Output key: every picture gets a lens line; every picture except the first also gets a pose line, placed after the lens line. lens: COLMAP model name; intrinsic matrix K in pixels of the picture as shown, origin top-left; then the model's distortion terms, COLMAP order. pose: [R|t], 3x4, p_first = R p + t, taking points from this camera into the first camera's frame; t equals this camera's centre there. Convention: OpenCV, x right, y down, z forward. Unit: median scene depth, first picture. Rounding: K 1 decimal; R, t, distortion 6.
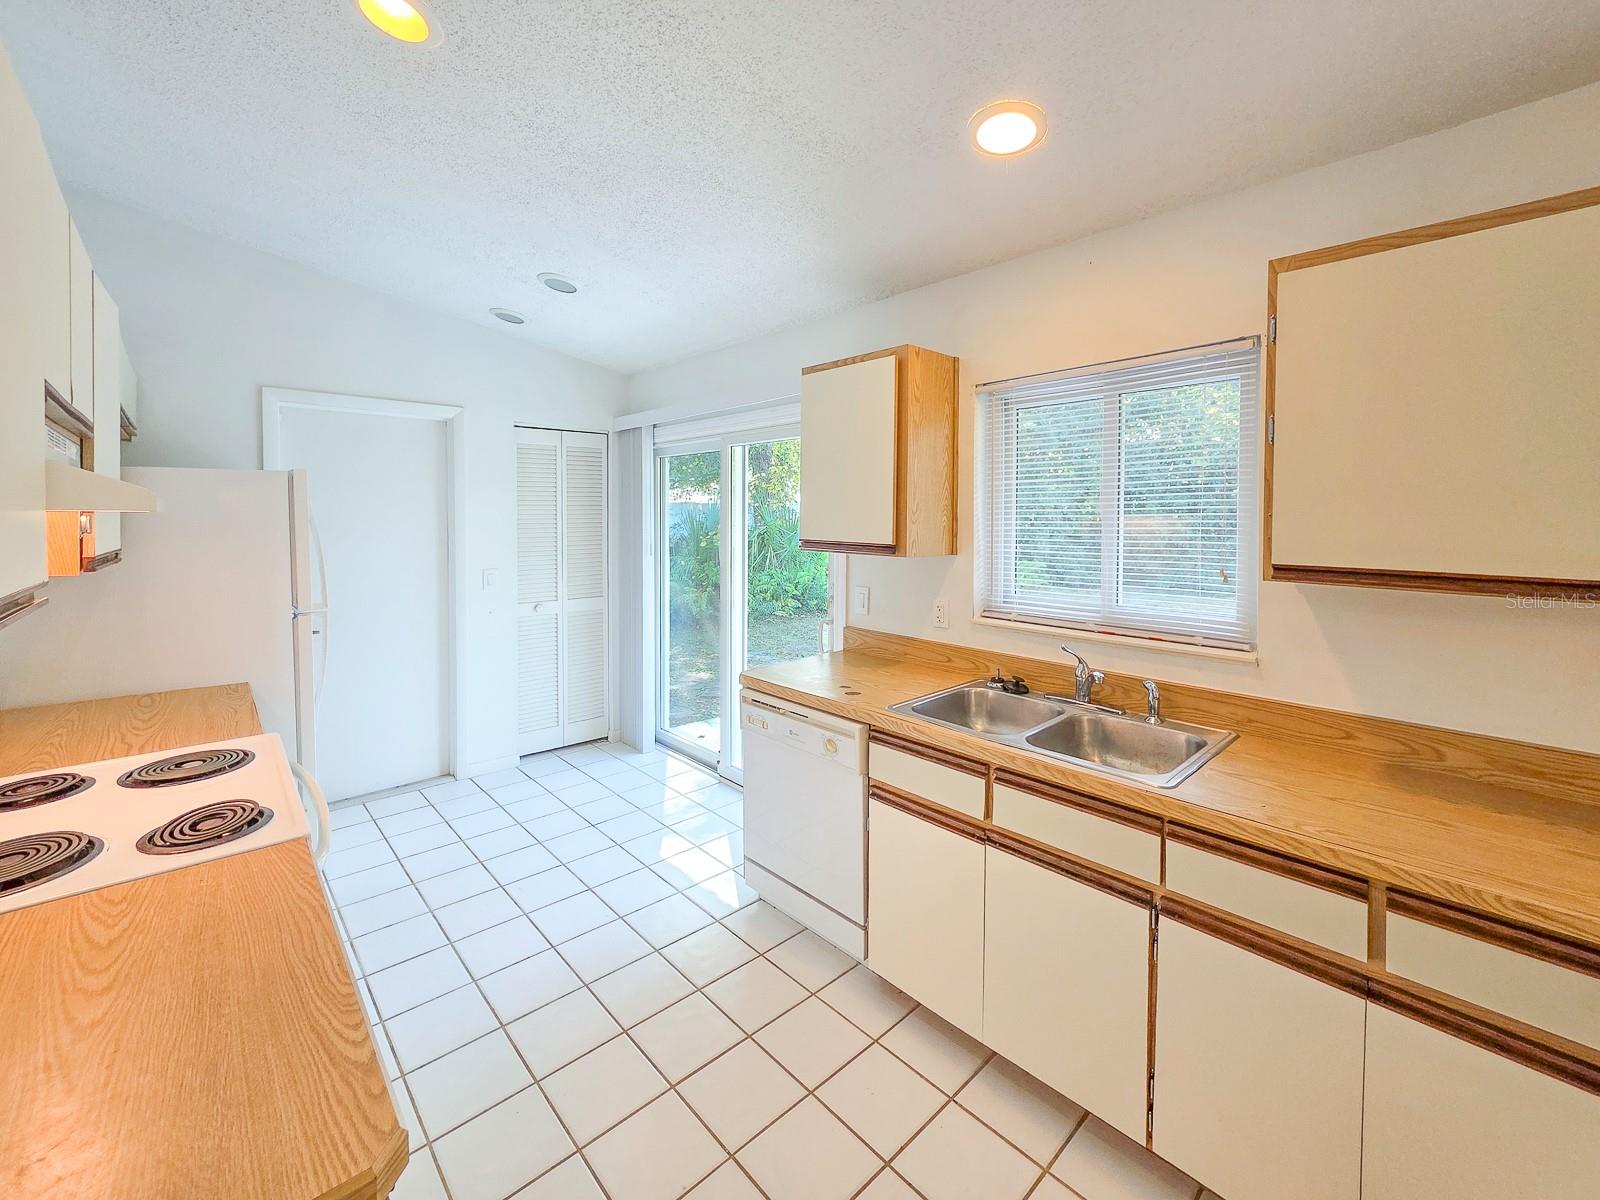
lens RADIAL K [[656.5, 0, 792.7], [0, 656.5, 531.3], [0, 0, 1]] dist [0.000116, 0.000382]
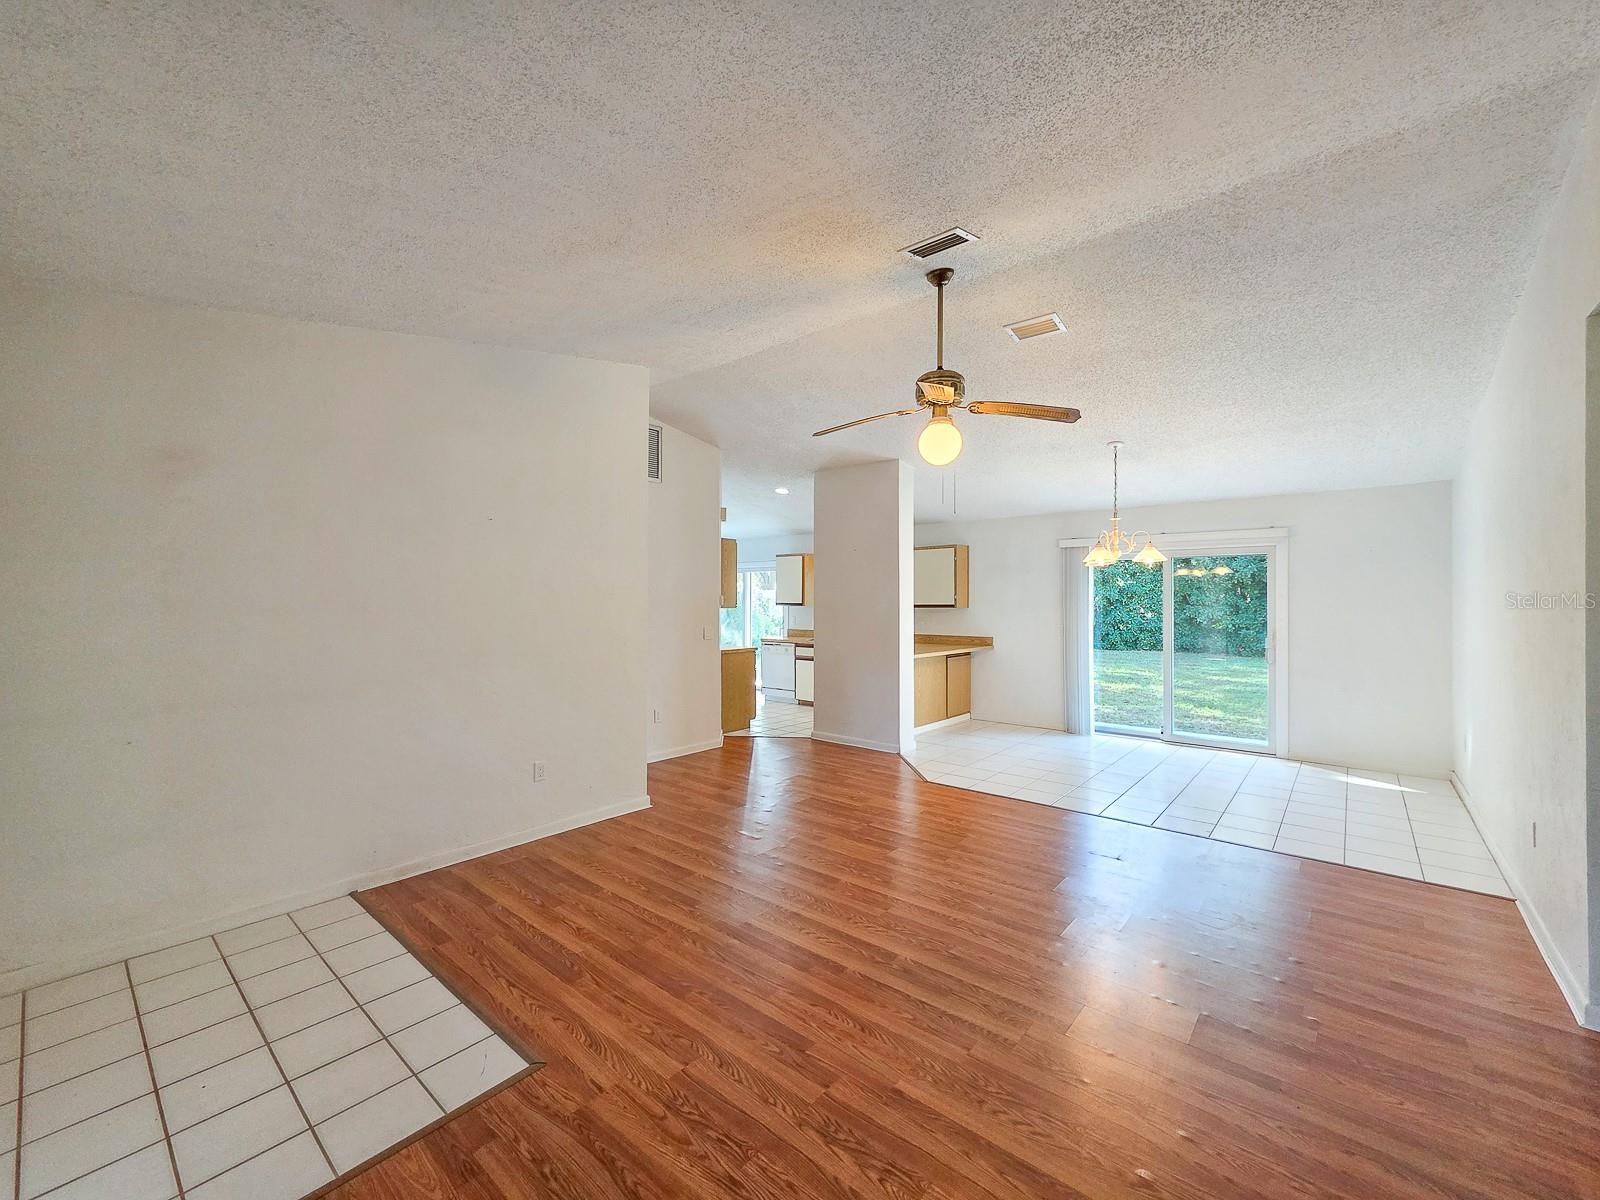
lens RADIAL K [[656.5, 0, 794.3], [0, 656.5, 600.7], [0, 0, 1]] dist [0.000116, 0.000382]
pose [[0.992544, 0.003245, 0.121847, -0.366510], [-0.000723, 0.999785, -0.020733, 0.086192], [-0.121888, 0.020490, 0.992332, -2.870115]]
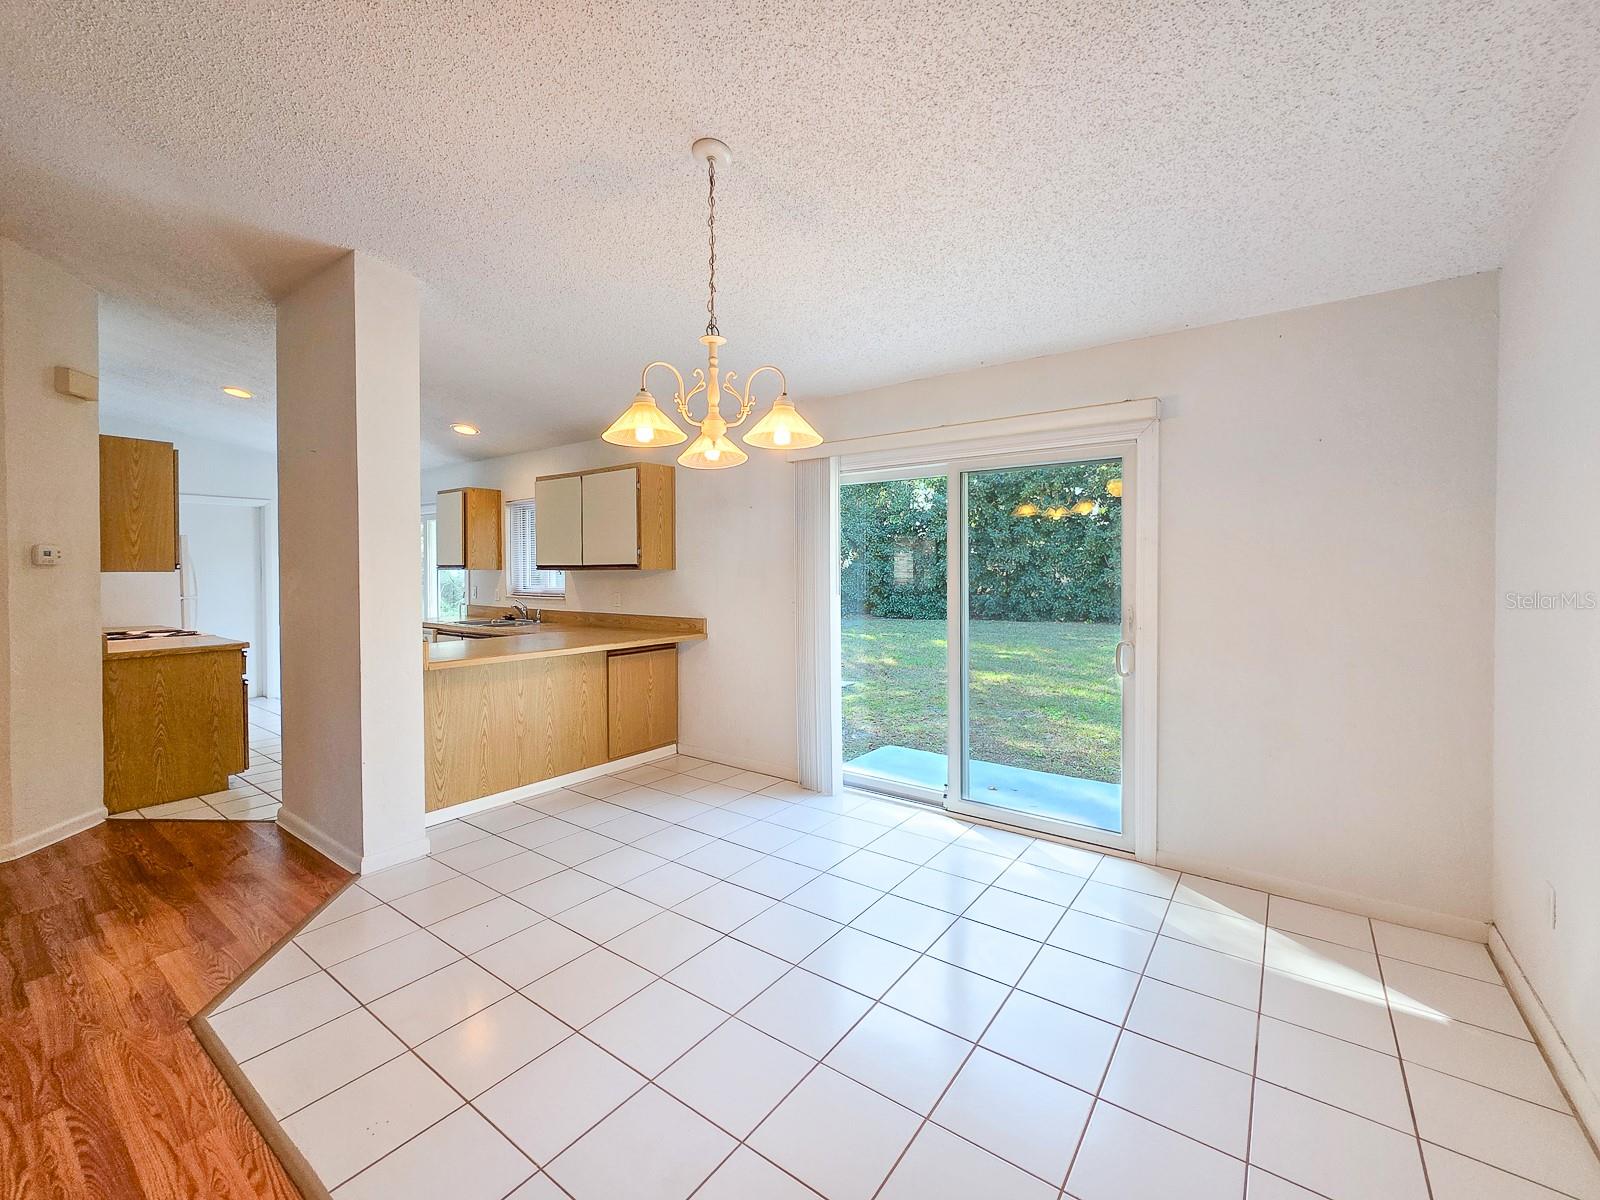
lens RADIAL K [[656.5, 0, 800.7], [0, 656.5, 577.9], [0, 0, 1]] dist [0.000116, 0.000382]
pose [[0.983997, -0.007755, 0.178019, 0.961698], [0.009265, 0.999928, -0.007652, 0.098502], [-0.177946, 0.009179, 0.983997, -1.685071]]
